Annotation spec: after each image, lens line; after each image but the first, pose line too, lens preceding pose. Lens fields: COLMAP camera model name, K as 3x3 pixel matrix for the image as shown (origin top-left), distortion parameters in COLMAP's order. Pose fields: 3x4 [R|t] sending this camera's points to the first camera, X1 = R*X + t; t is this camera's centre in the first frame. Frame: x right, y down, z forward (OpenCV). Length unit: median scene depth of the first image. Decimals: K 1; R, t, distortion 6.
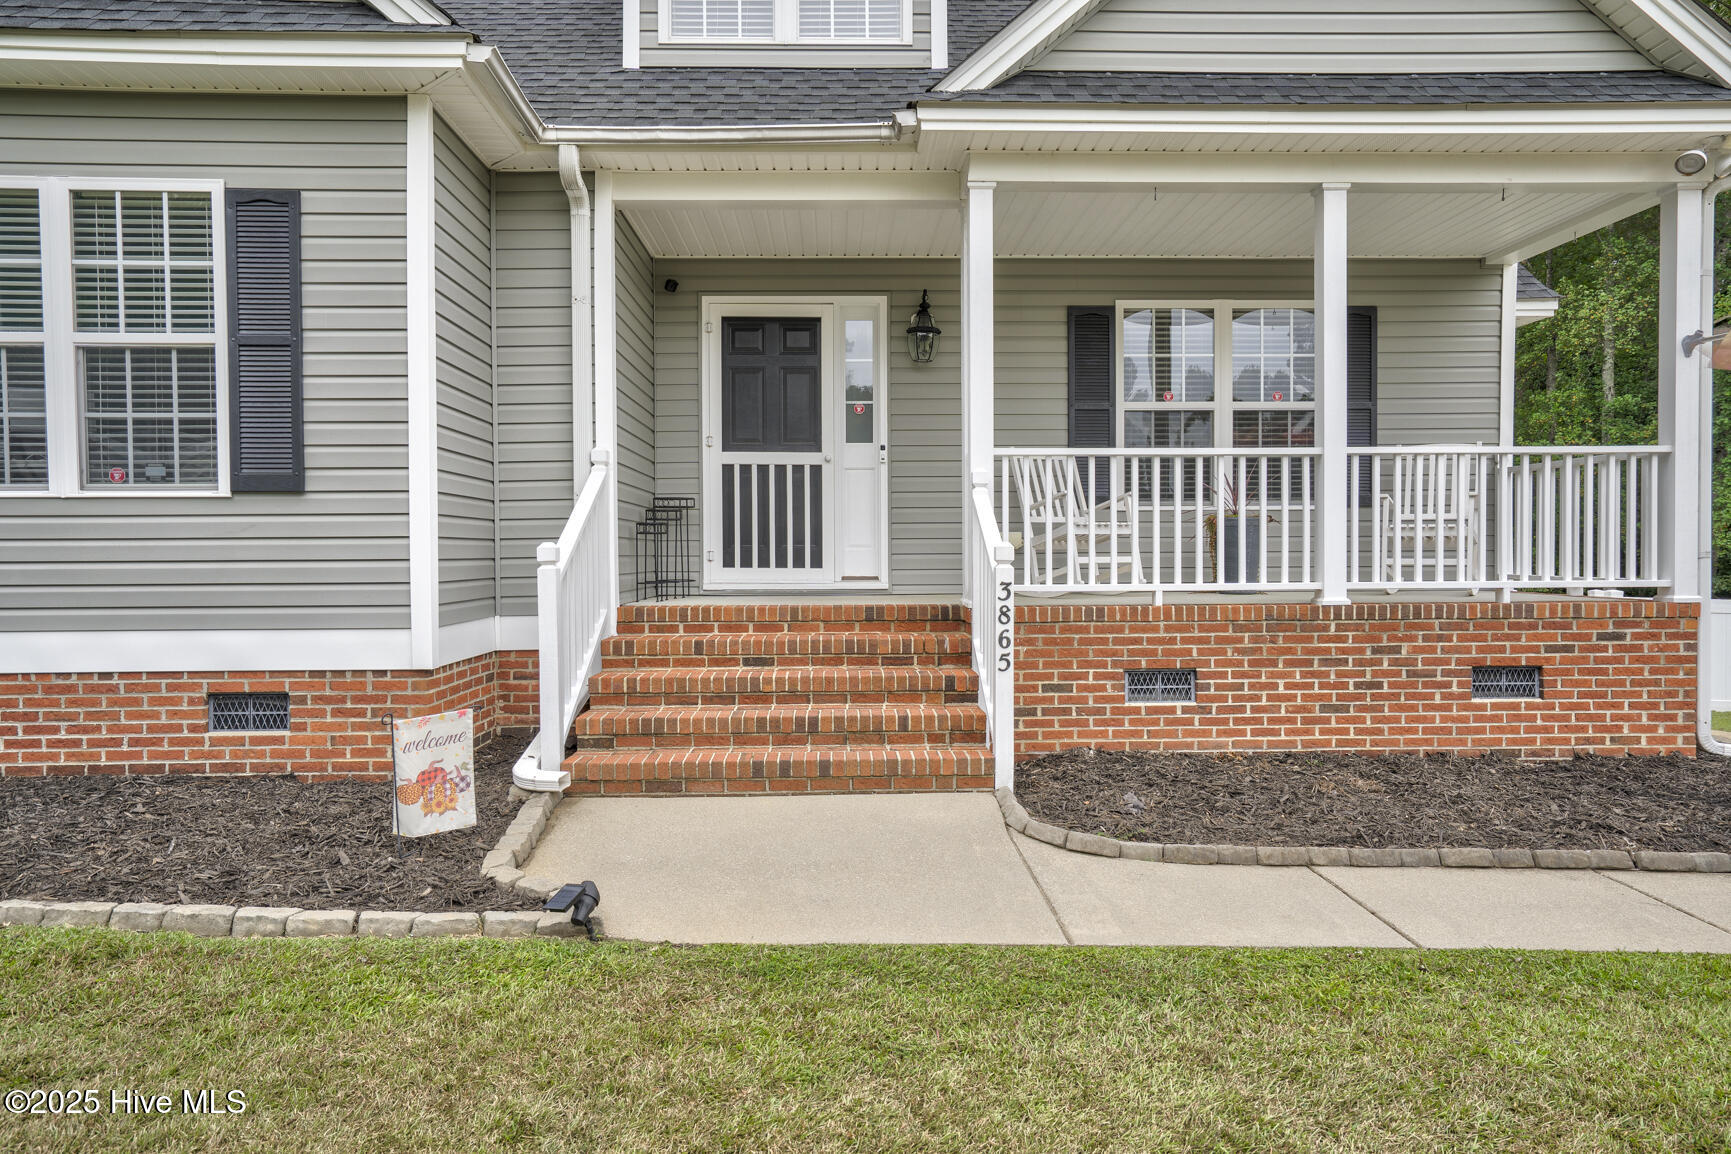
lens RADIAL K [[1079.2, 0, 865.5], [0, 1079.2, 577.0], [0, 0, 1]] dist [-0.019203, -0.000347]
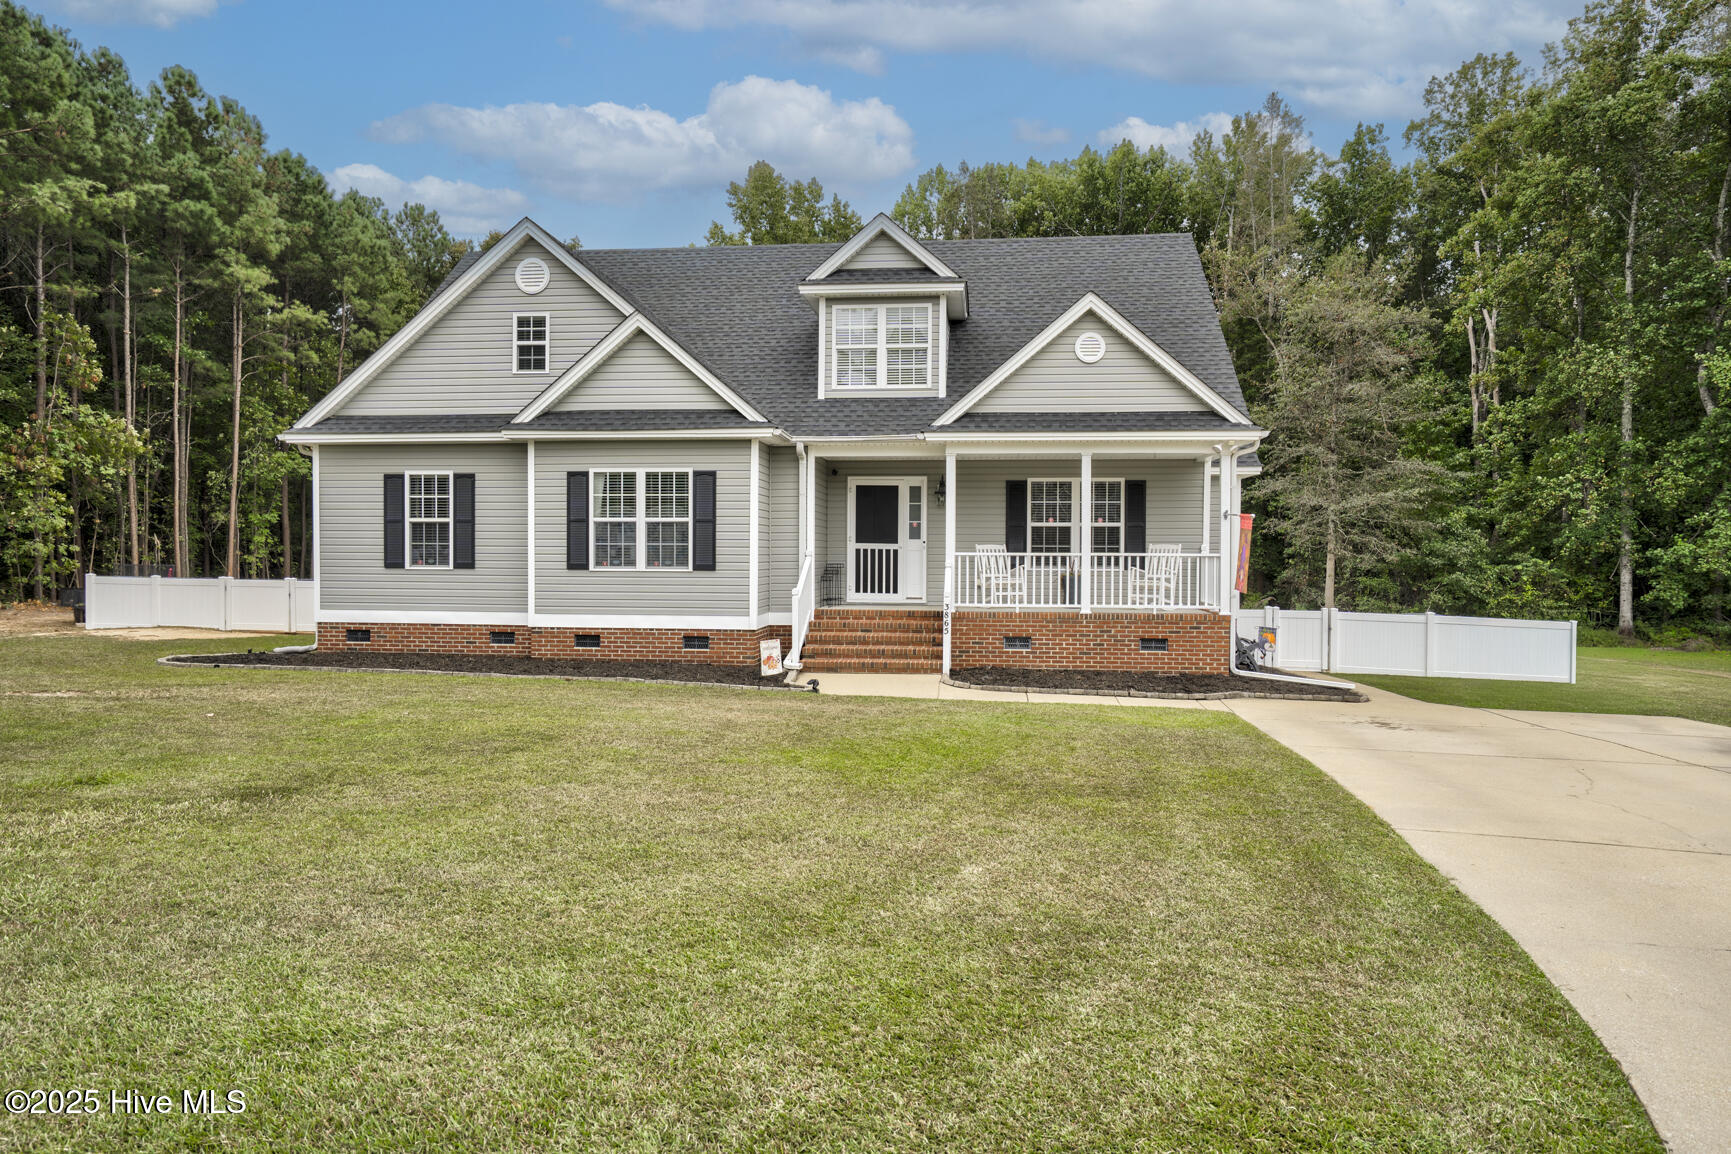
lens RADIAL K [[1079.2, 0, 865.5], [0, 1079.2, 577.0], [0, 0, 1]] dist [-0.019203, -0.000347]
pose [[0.990832, 0.013735, -0.134403, 0.257541], [-0.013714, 0.999905, 0.001081, -0.058328], [0.134405, 0.000772, 0.990926, -1.661417]]
